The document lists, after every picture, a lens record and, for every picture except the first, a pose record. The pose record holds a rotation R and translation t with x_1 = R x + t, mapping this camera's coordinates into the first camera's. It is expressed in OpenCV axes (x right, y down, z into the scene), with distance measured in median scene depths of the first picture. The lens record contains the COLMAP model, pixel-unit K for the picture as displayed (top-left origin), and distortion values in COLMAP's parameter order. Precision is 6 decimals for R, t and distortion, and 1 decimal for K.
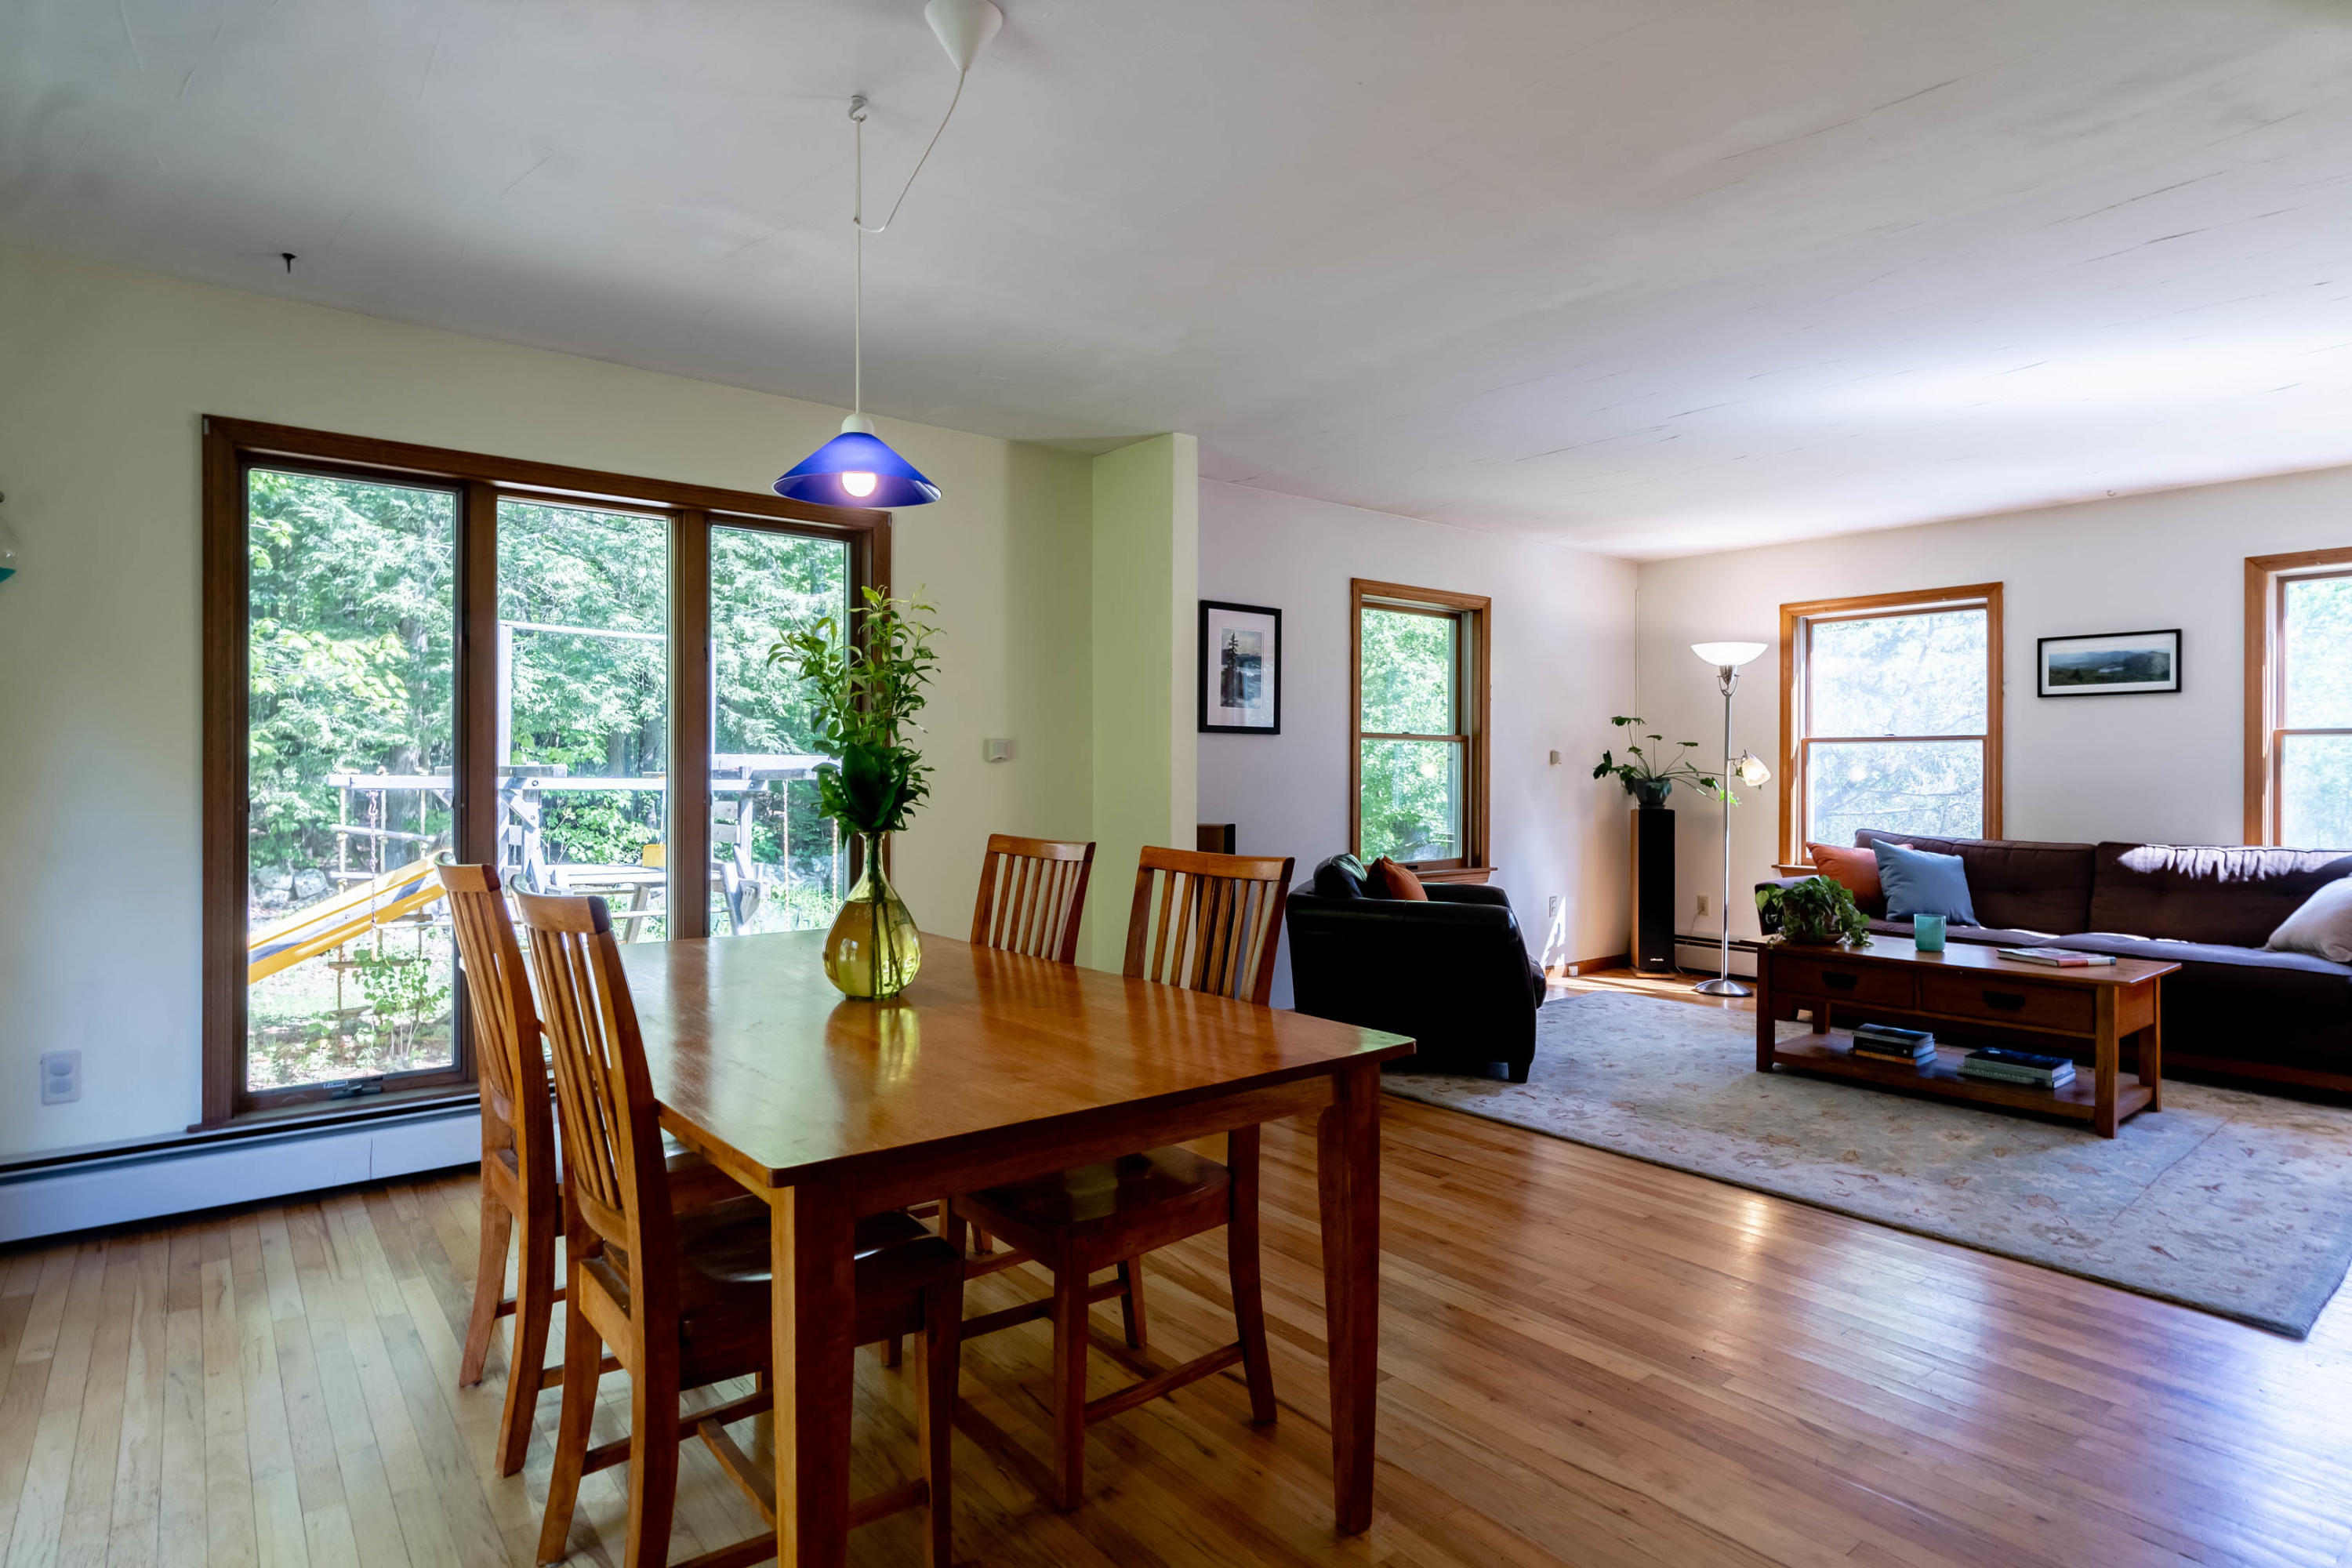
lens RADIAL K [[1255.6, 0, 1191.6], [0, 1255.6, 770.6], [0, 0, 1]] dist [0.015382, 0.000307]
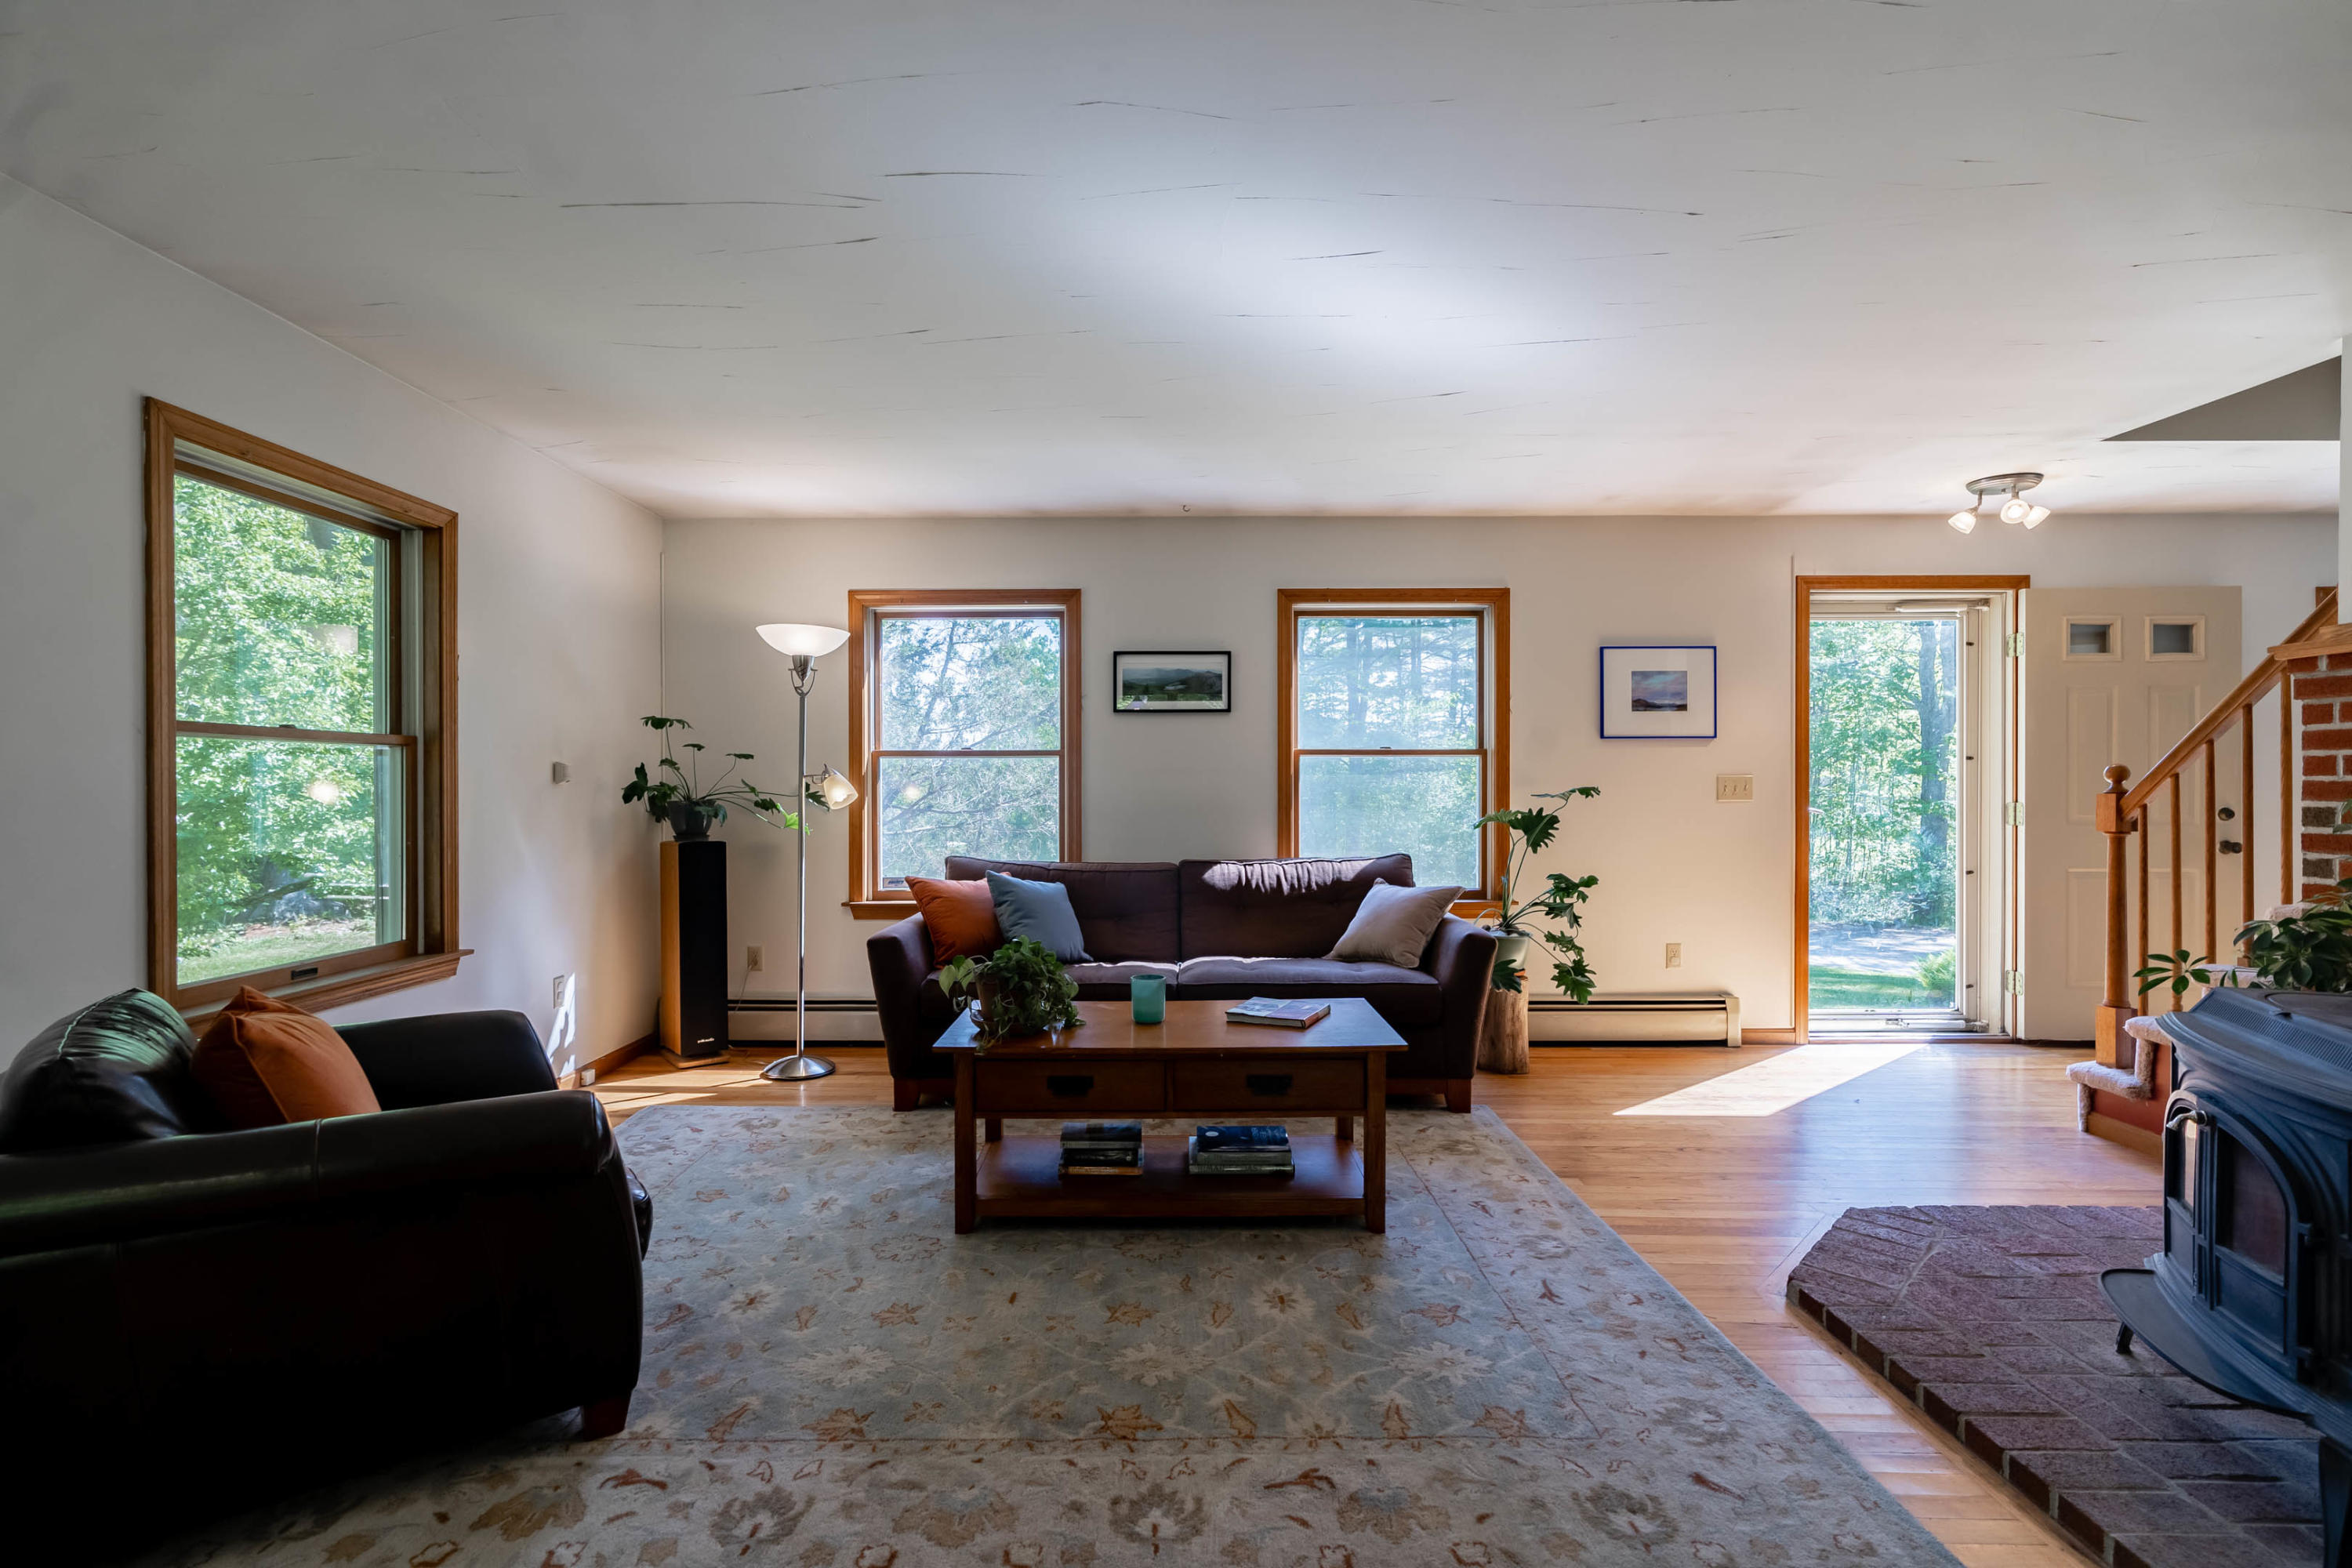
lens RADIAL K [[1072.4, 0, 1163.8], [0, 1072.4, 794.0], [0, 0, 1]] dist [-0.006842, 0.000518]
pose [[0.642964, -0.012034, 0.765802, 0.068403], [0.005059, 0.999921, 0.011465, -0.004897], [-0.765880, -0.003497, 0.642974, 0.465114]]
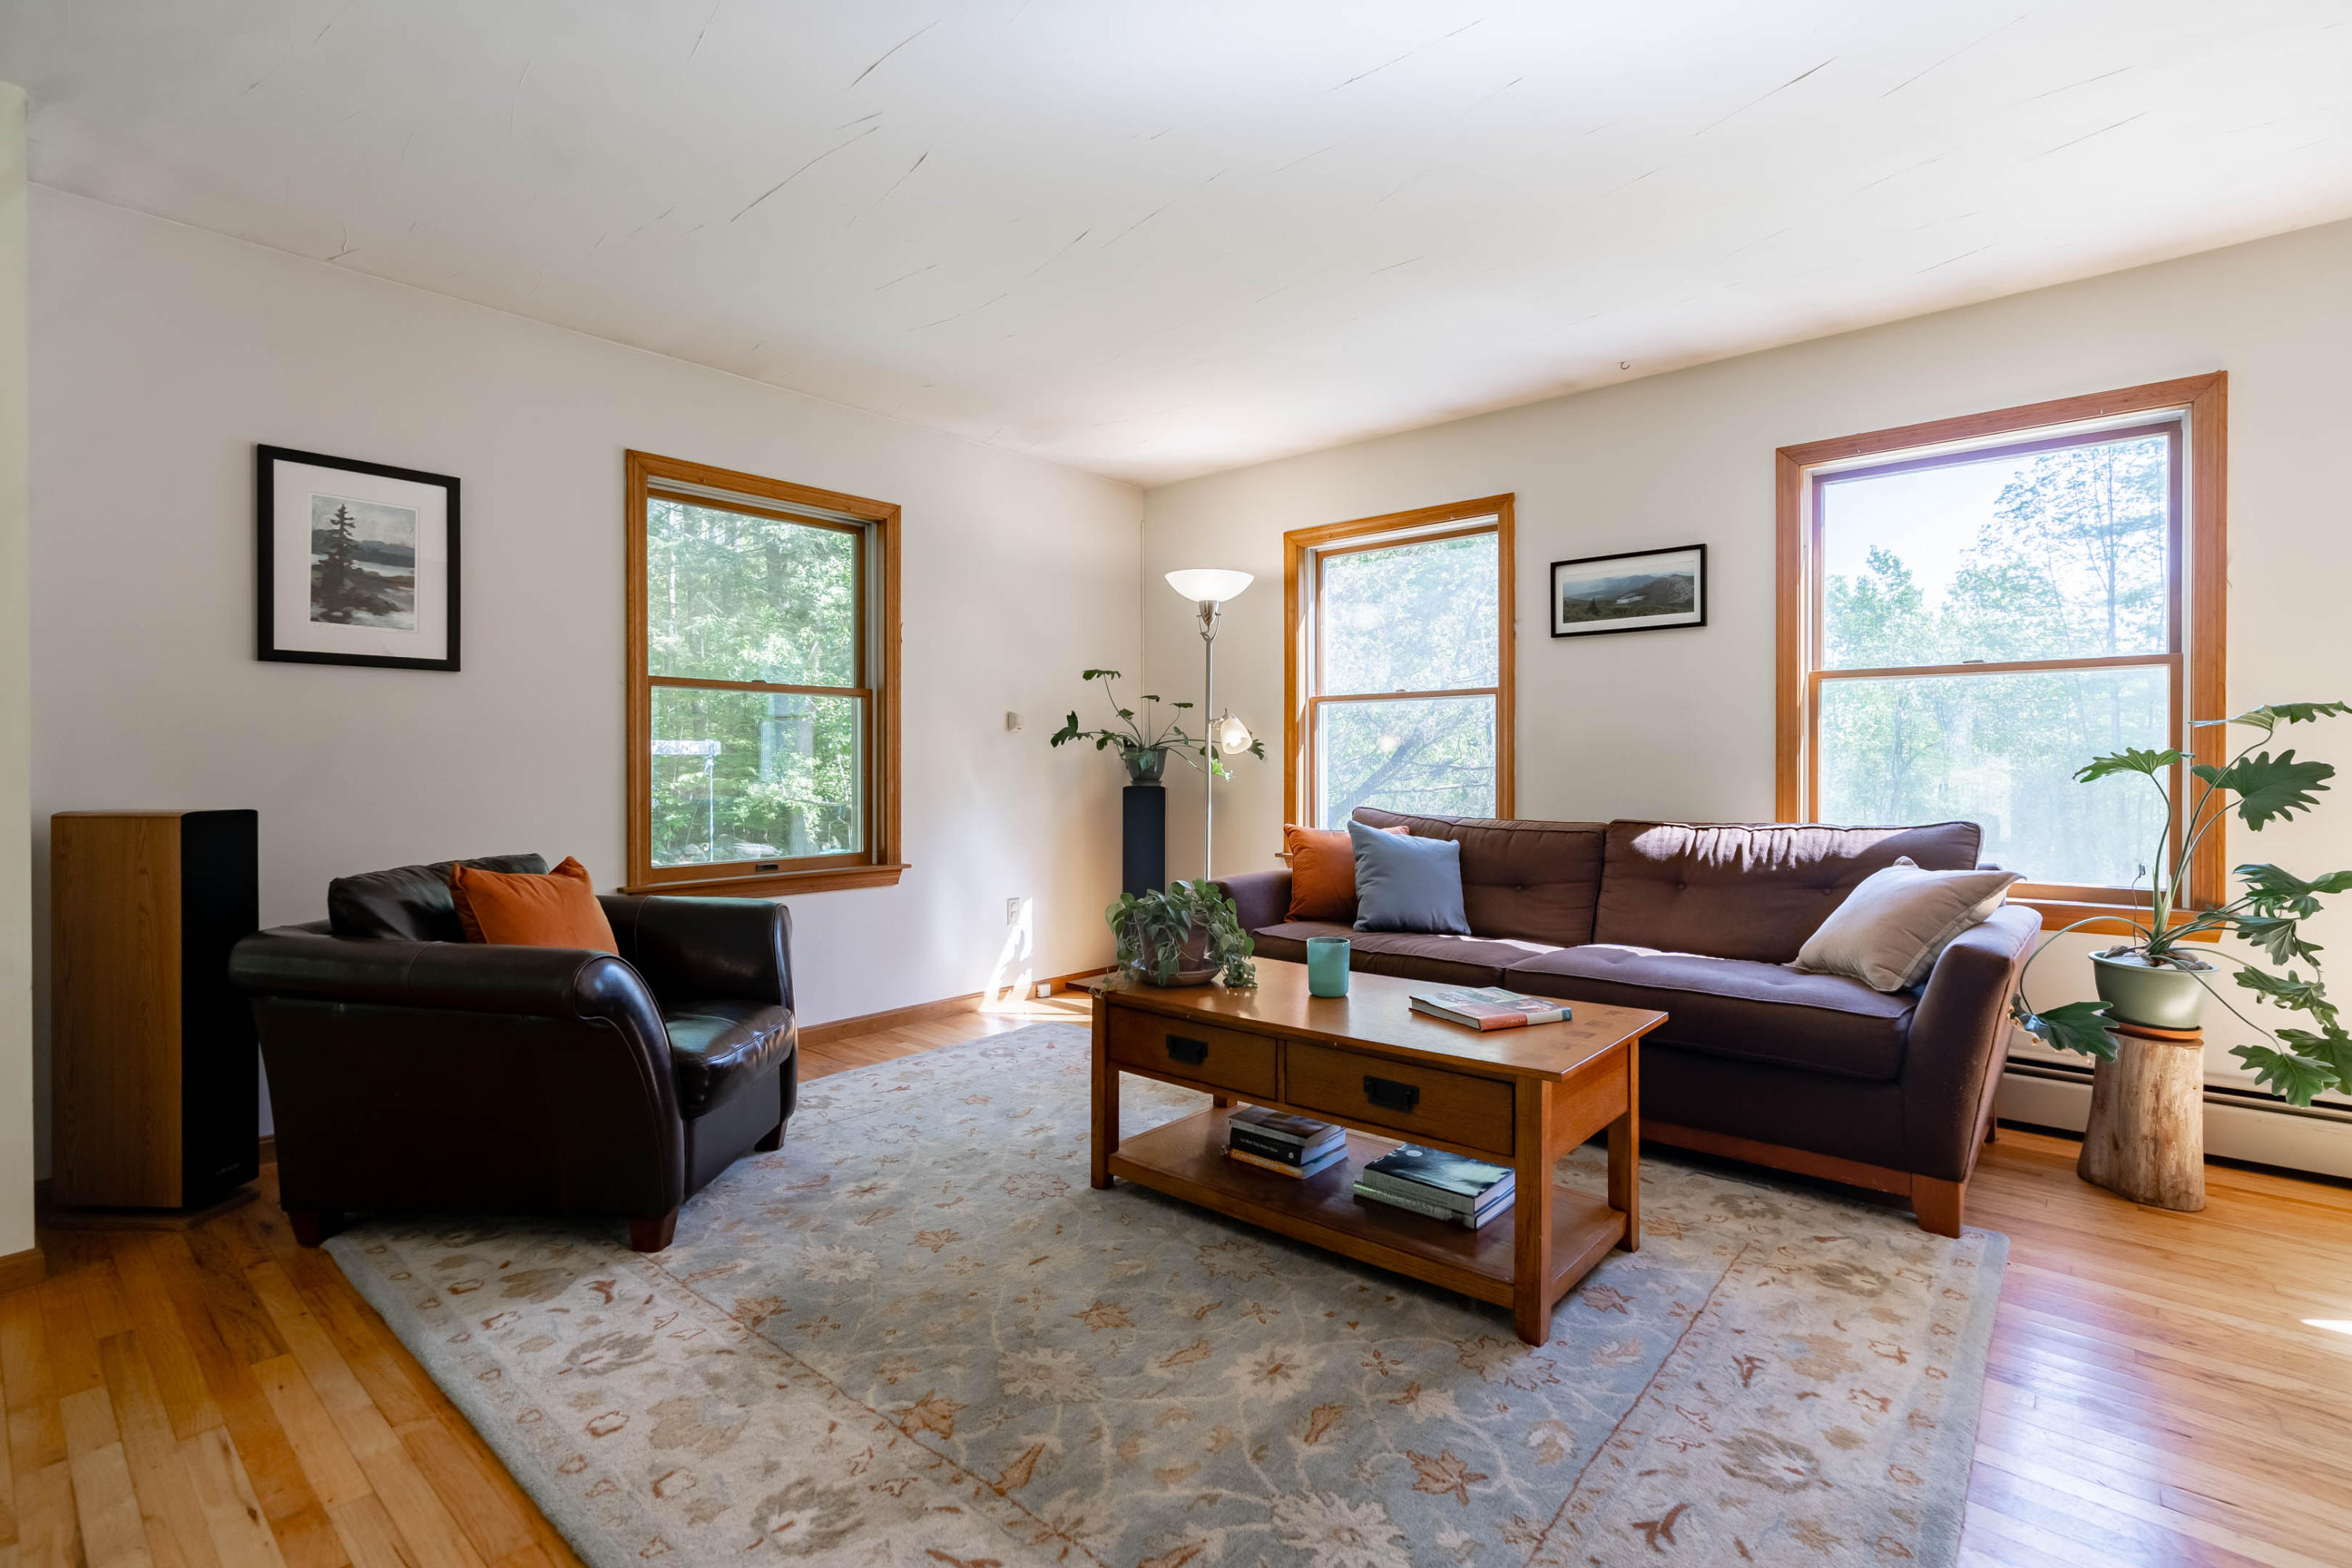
lens RADIAL K [[1088.3, 0, 1173.3], [0, 1088.3, 772.0], [0, 0, 1]] dist [-0.004612, 0.000727]
pose [[0.987407, -0.005632, 0.158097, 0.346139], [0.004622, 0.999967, 0.006752, 0.021225], [-0.158130, -0.005936, 0.987400, 0.386659]]
